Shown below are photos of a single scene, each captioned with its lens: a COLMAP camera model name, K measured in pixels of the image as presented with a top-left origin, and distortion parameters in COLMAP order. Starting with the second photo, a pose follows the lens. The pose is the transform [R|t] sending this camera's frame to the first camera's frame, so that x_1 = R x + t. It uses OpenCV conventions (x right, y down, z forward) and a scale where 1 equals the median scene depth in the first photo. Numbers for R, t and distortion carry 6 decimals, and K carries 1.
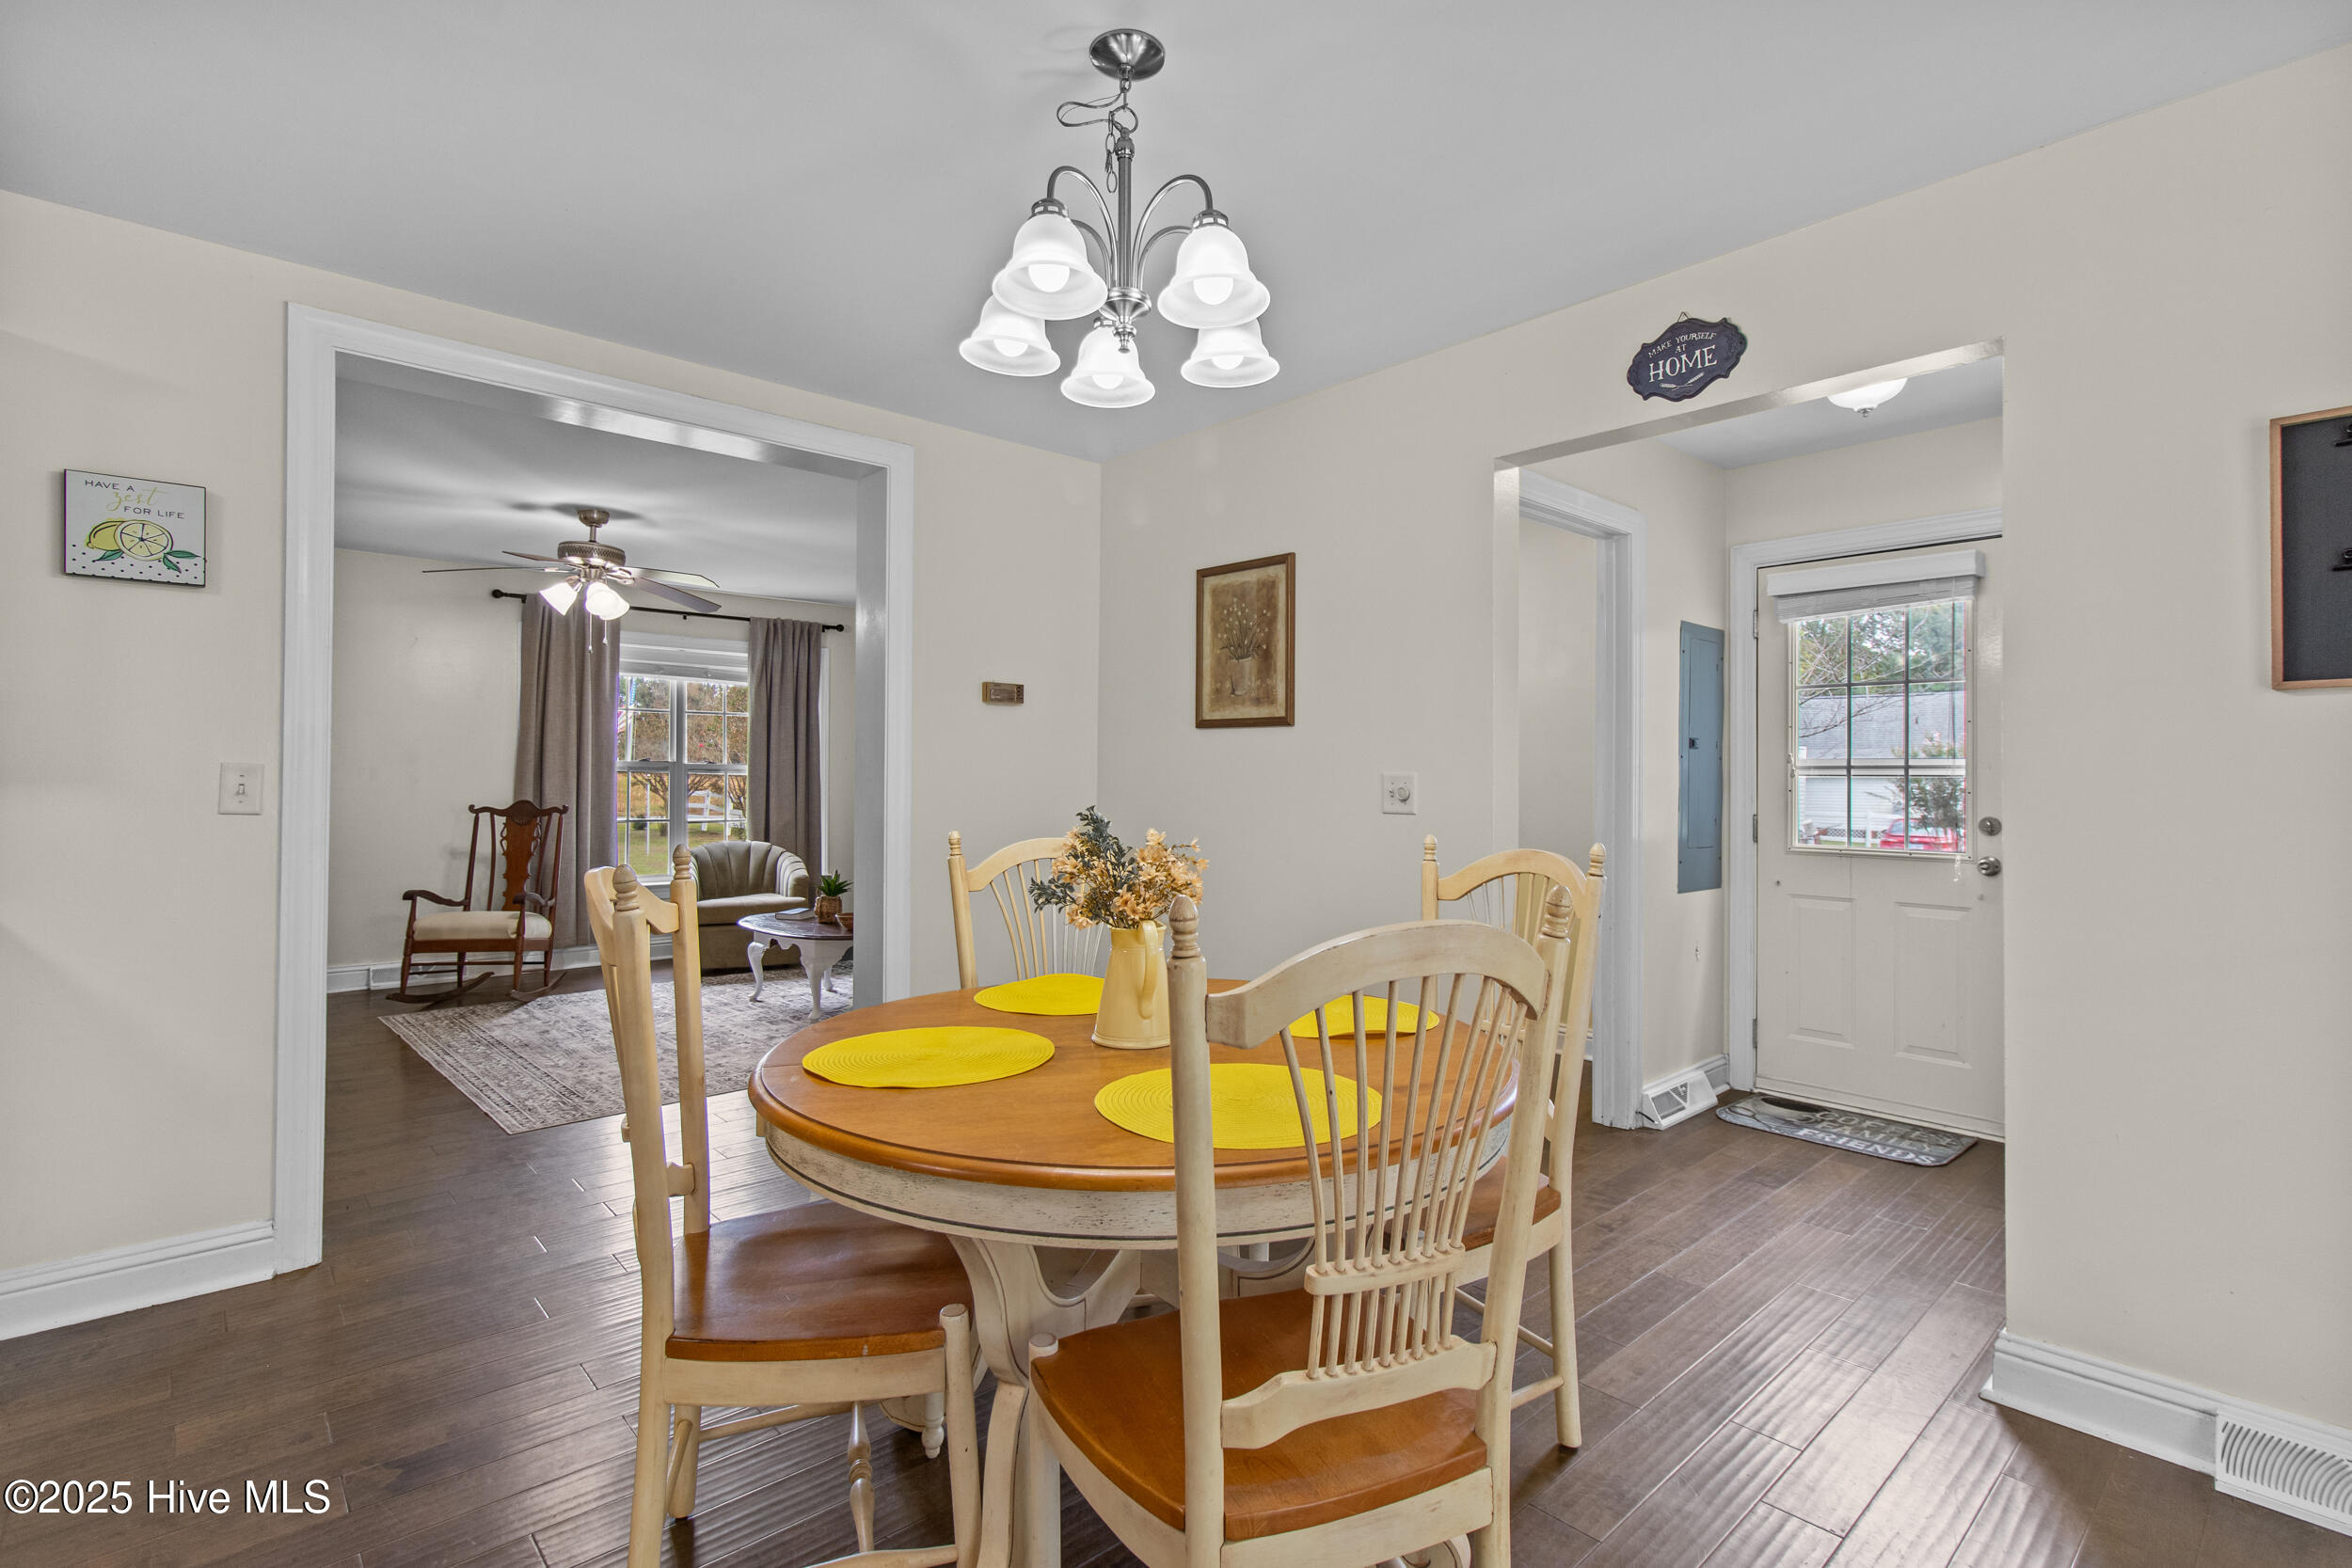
lens RADIAL K [[1111.6, 0, 1189.6], [0, 1111.6, 774.4], [0, 0, 1]] dist [0.000803, 0.000965]
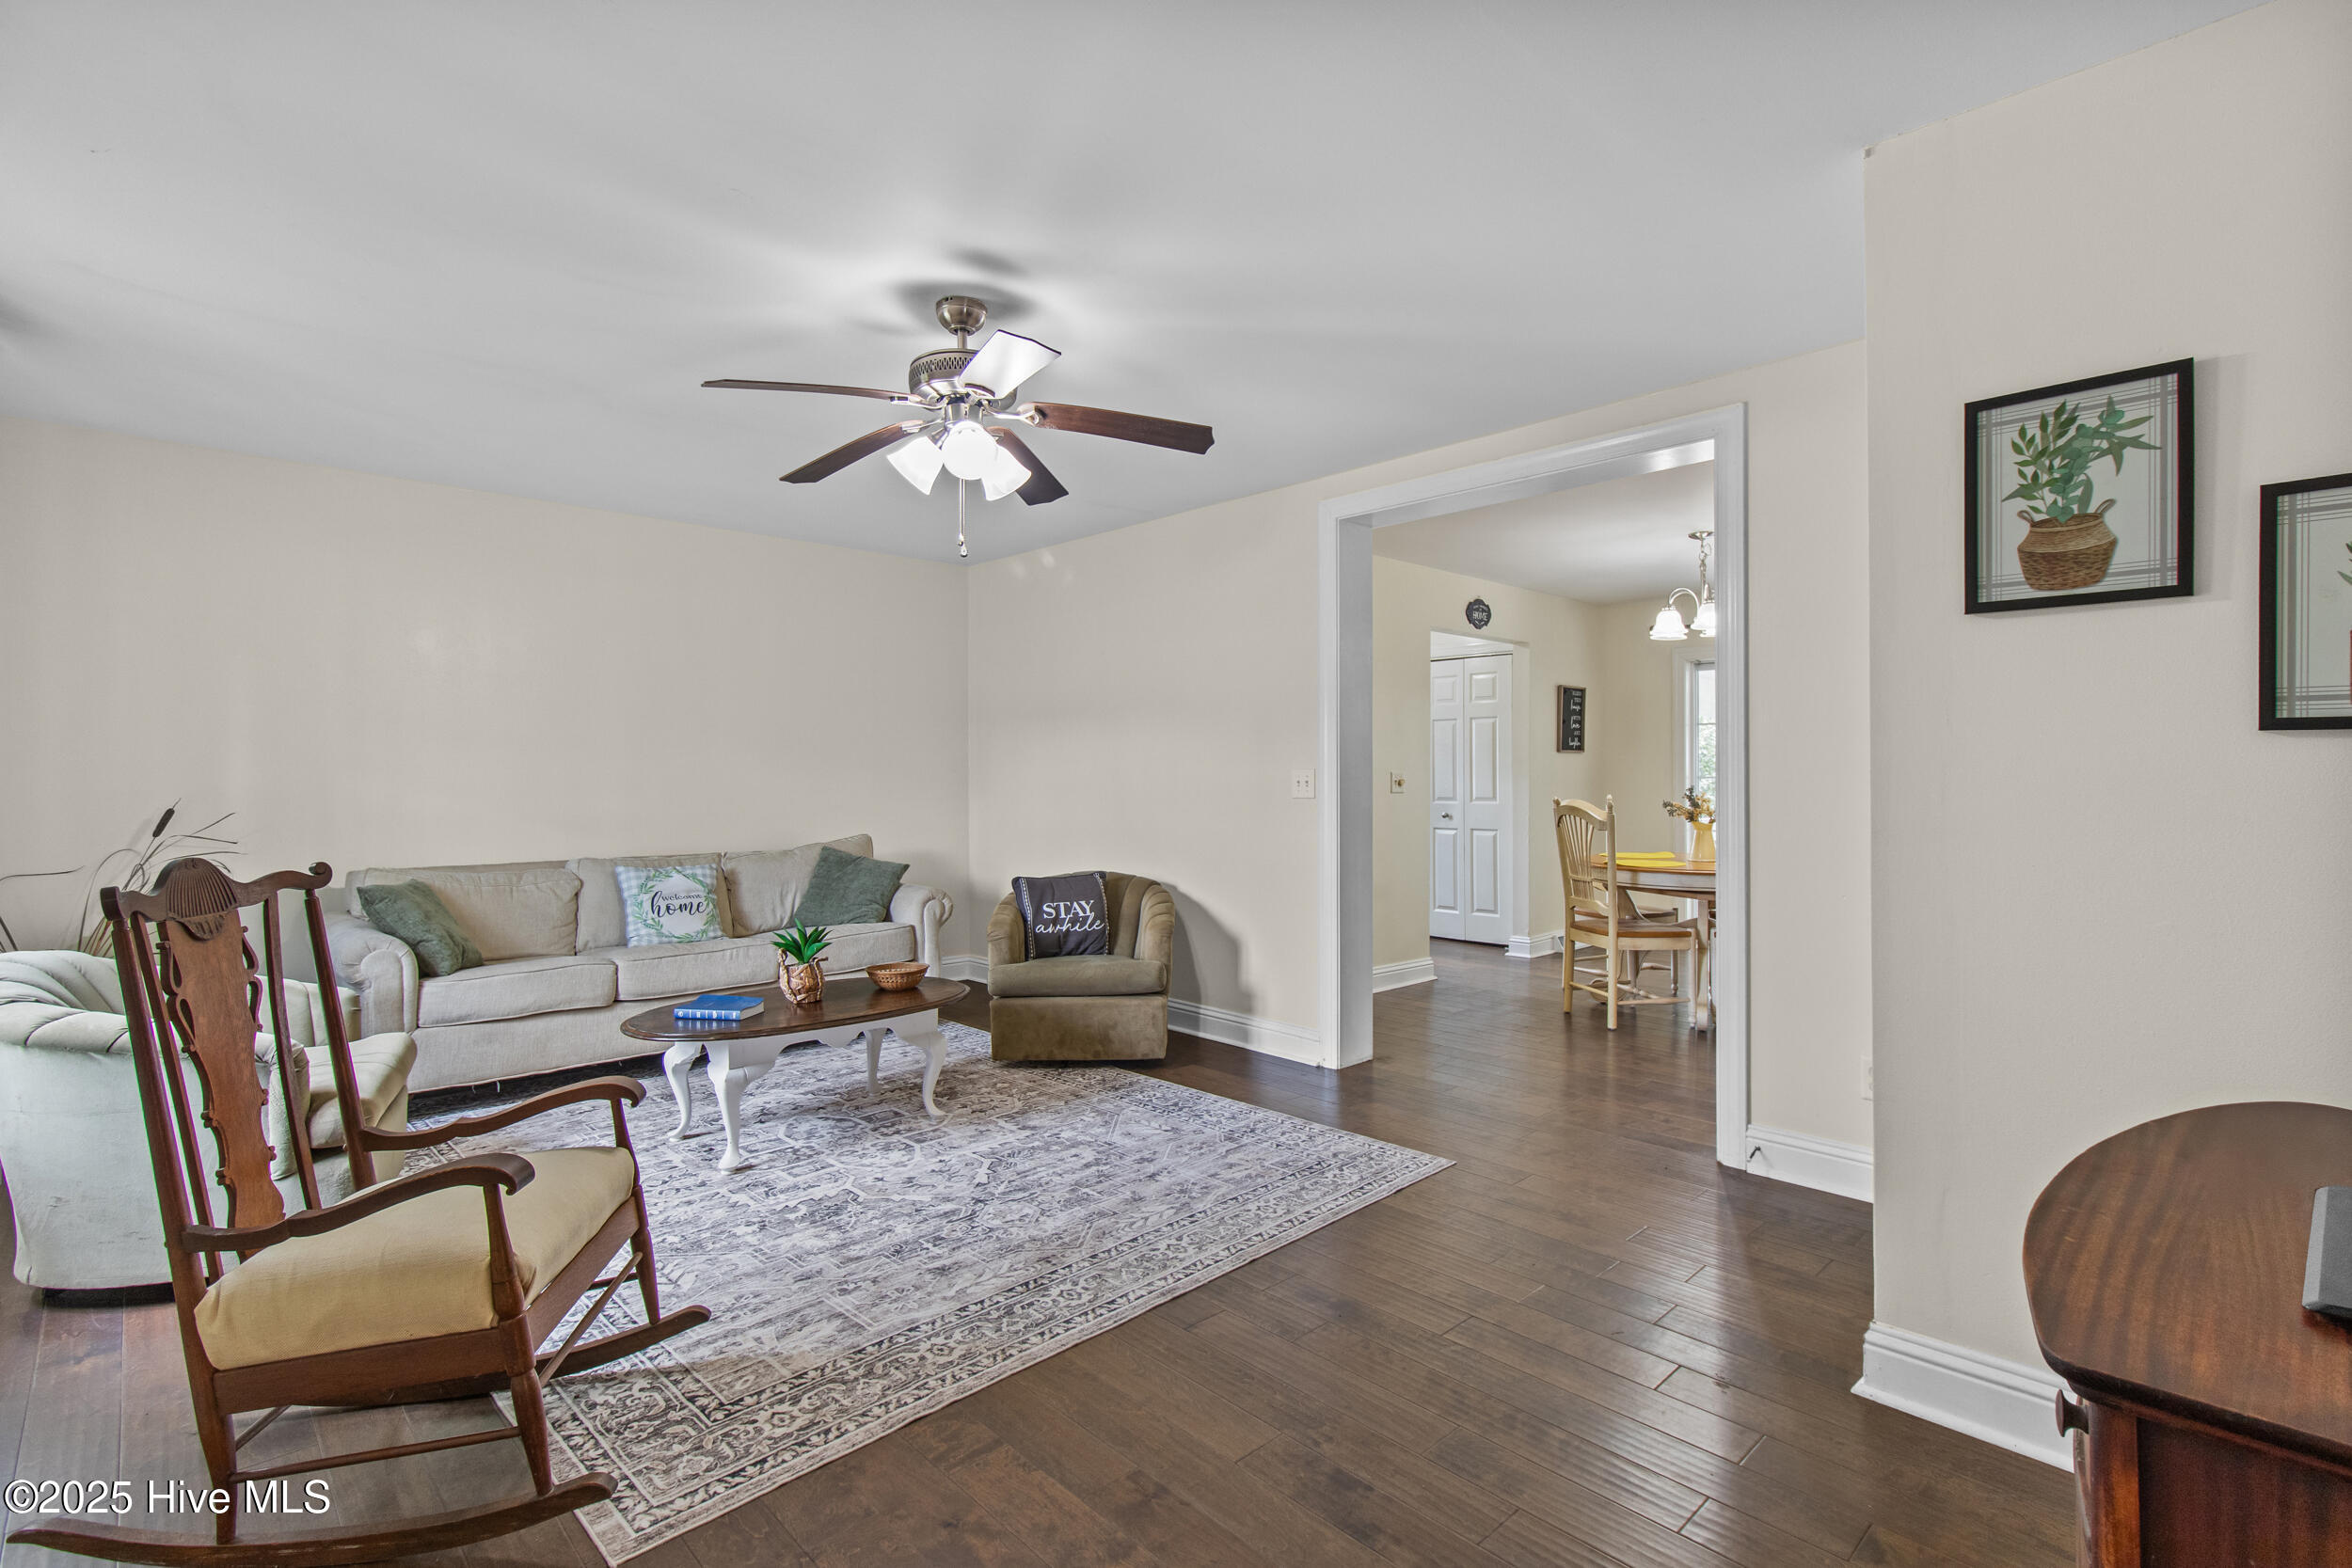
lens RADIAL K [[1111.6, 0, 1184.8], [0, 1111.6, 777.7], [0, 0, 1]] dist [0.000803, 0.000965]
pose [[-0.026337, -0.008024, 0.999621, -1.043584], [-0.001202, 0.999967, 0.007995, -0.001492], [-0.999652, -0.000991, -0.026346, 0.844963]]
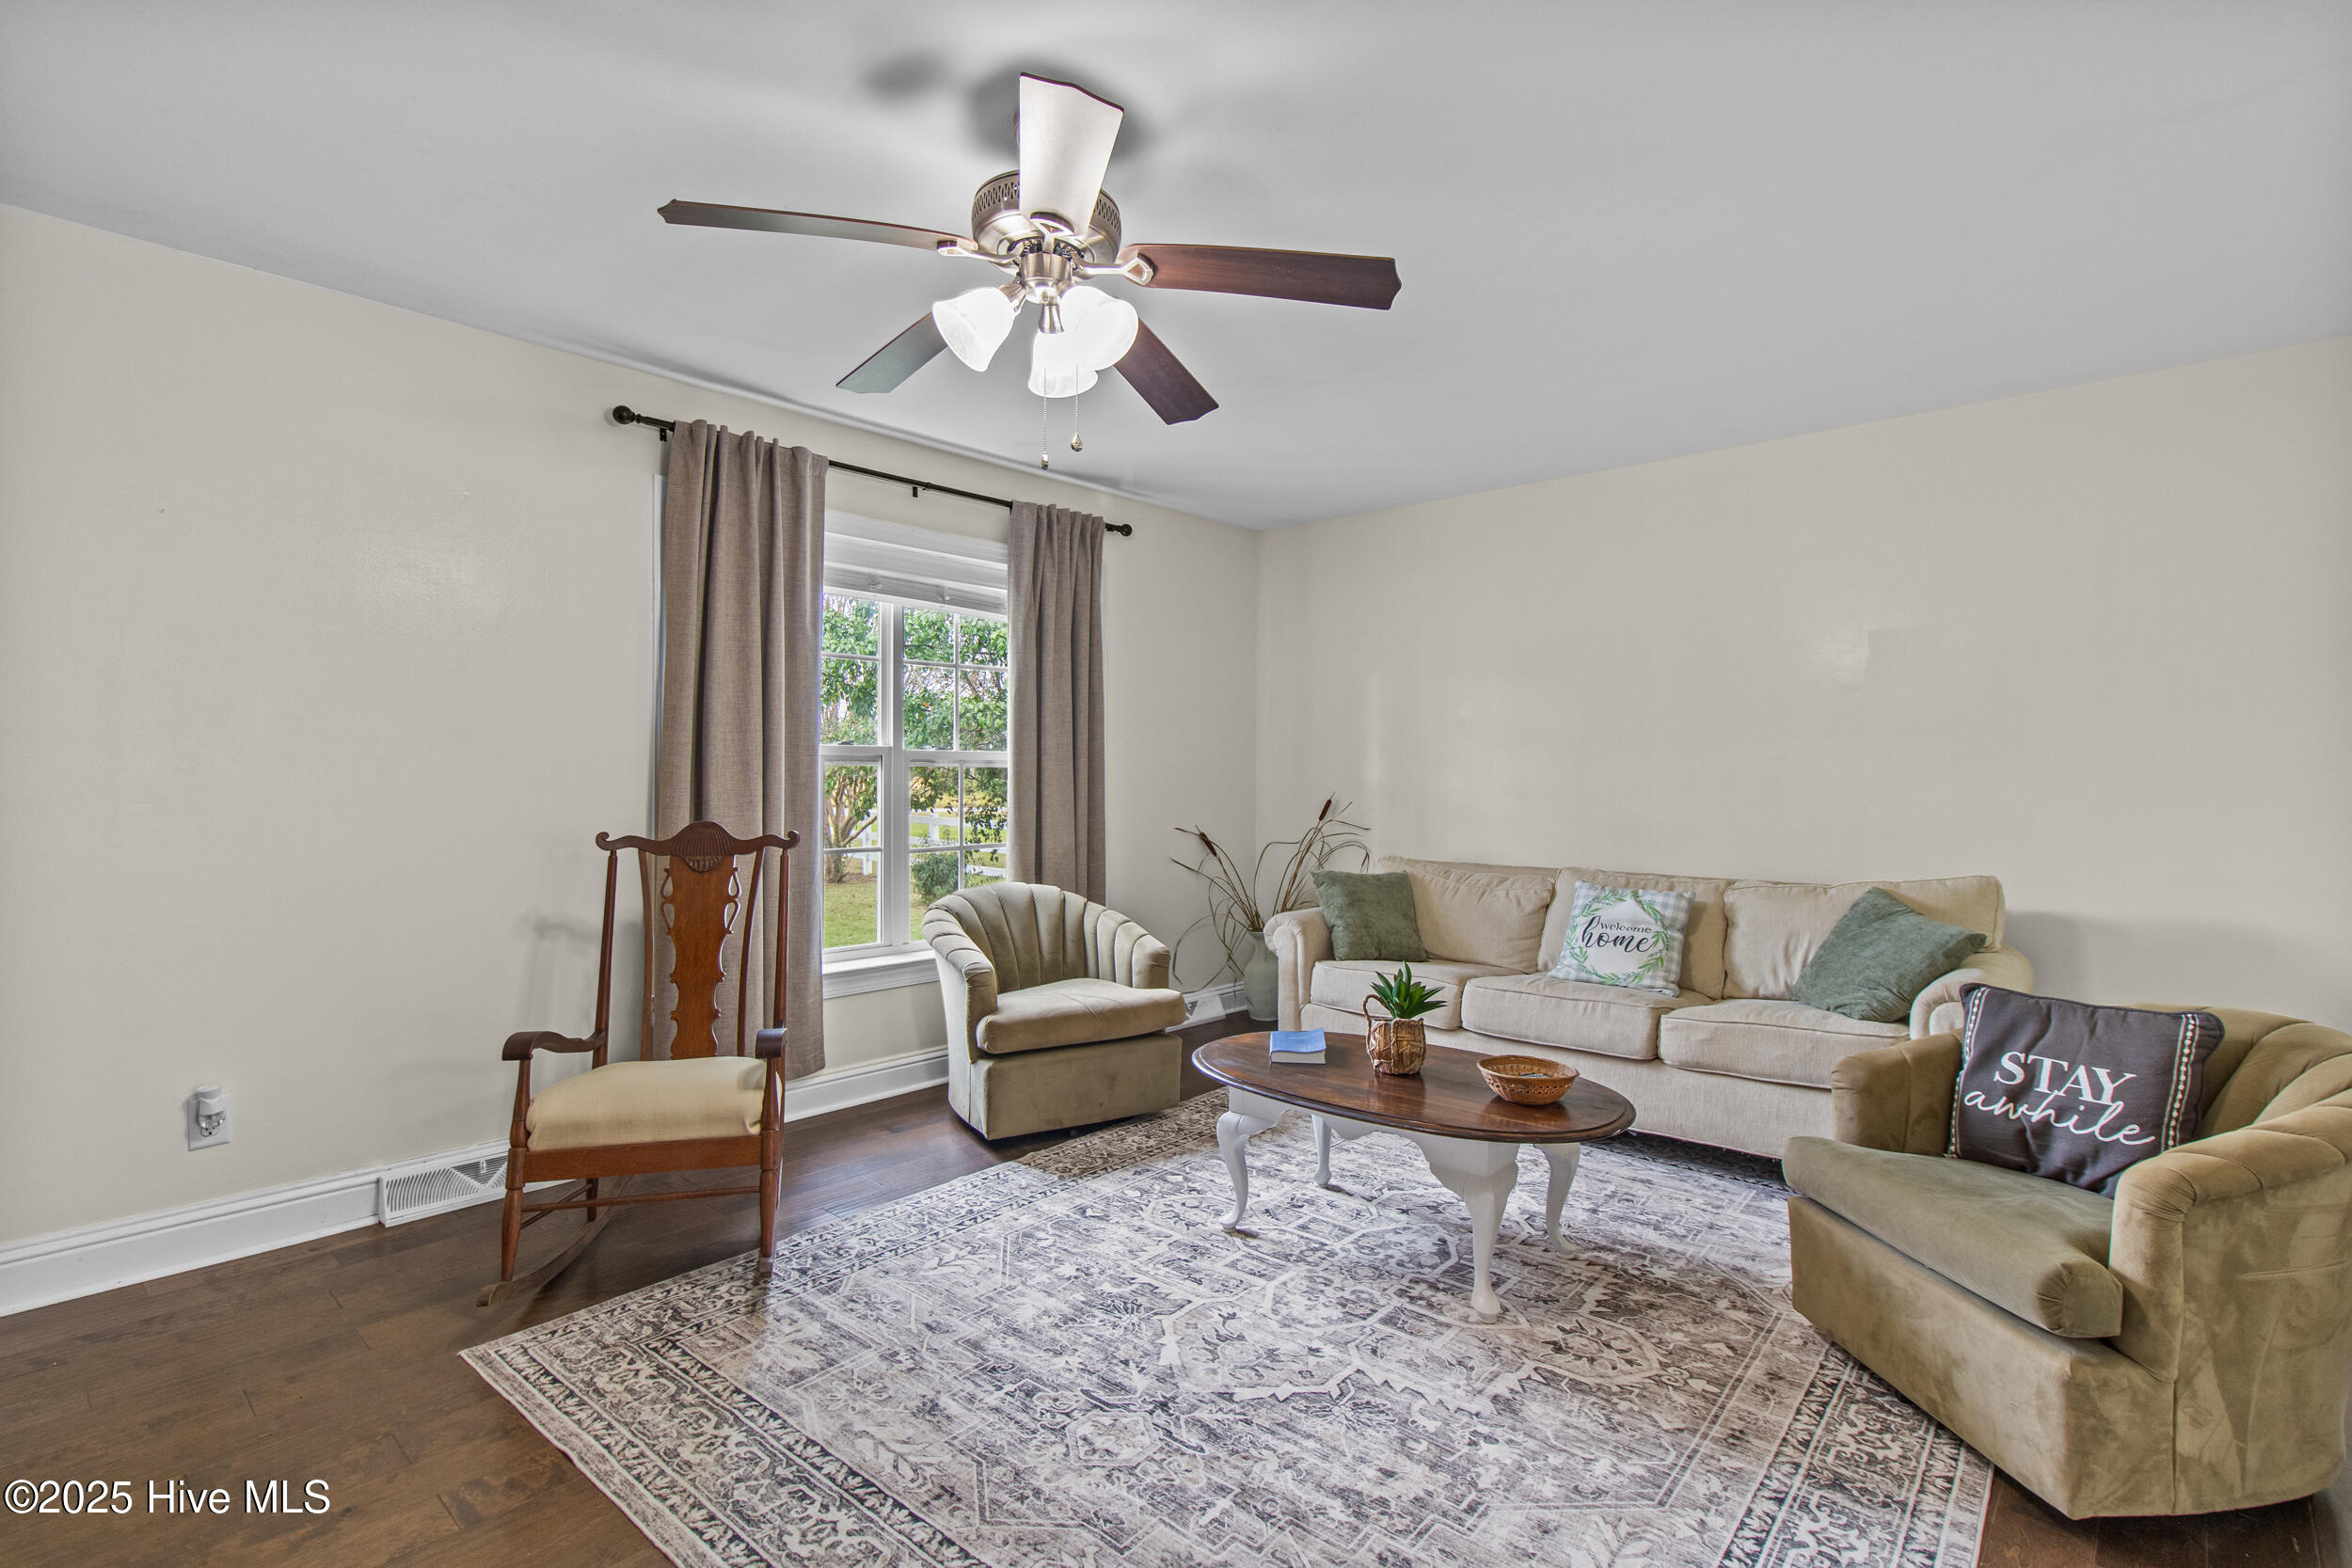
lens RADIAL K [[1111.6, 0, 1177.4], [0, 1111.6, 775.8], [0, 0, 1]] dist [0.000803, 0.000965]
pose [[0.995166, -0.002813, 0.098168, -0.487433], [0.002470, 0.999990, 0.003611, 0.001850], [-0.098177, -0.003352, 0.995163, 0.543628]]
